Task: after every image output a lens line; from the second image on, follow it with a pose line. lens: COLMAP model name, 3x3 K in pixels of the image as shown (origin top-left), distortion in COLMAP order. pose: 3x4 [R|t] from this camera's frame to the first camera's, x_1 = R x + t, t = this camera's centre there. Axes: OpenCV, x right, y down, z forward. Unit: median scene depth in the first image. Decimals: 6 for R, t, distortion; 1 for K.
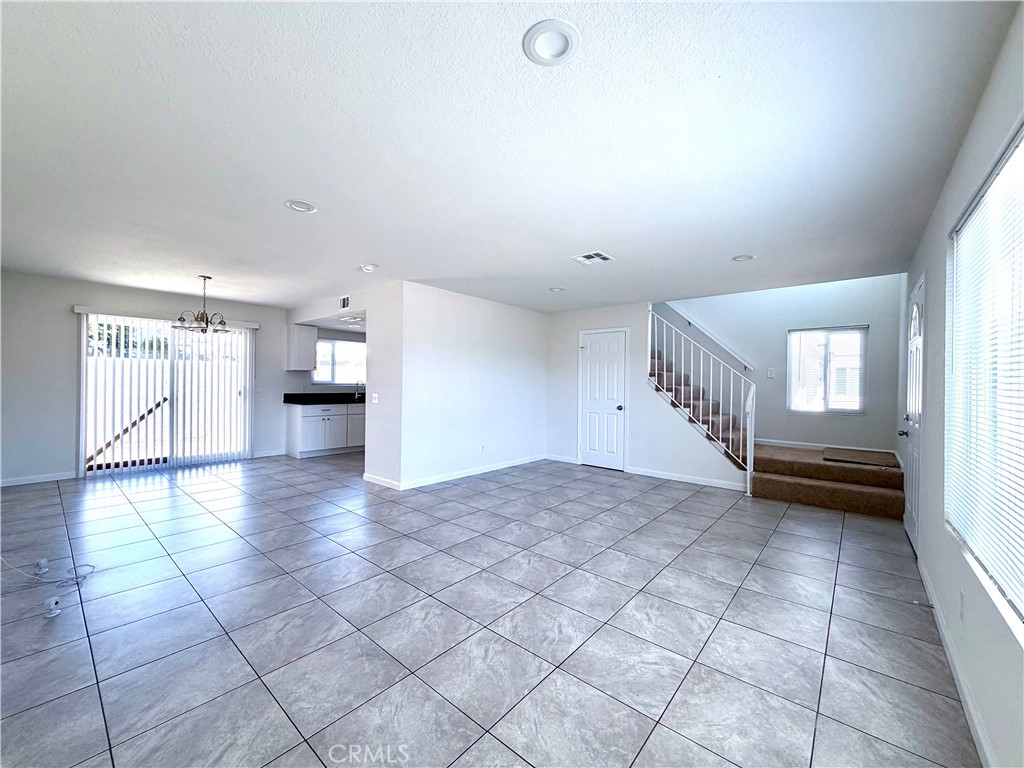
lens RADIAL K [[409.0, 0, 511.8], [0, 409.0, 384.5], [0, 0, 1]] dist [-0.000192, -0.001872]
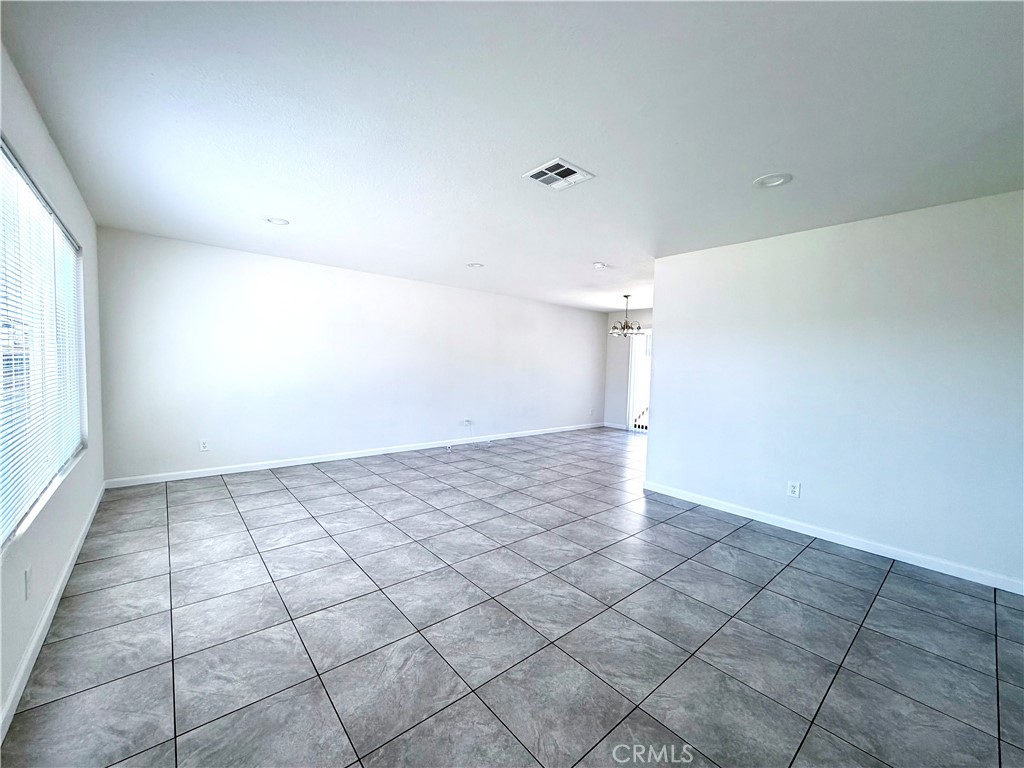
lens RADIAL K [[409.0, 0, 512.6], [0, 409.0, 387.6], [0, 0, 1]] dist [-0.000192, -0.001872]
pose [[-0.153787, 0.039258, -0.987324, 1.011401], [-0.037111, 0.998276, 0.045474, -0.002474], [0.987407, 0.043634, -0.152065, 1.227197]]
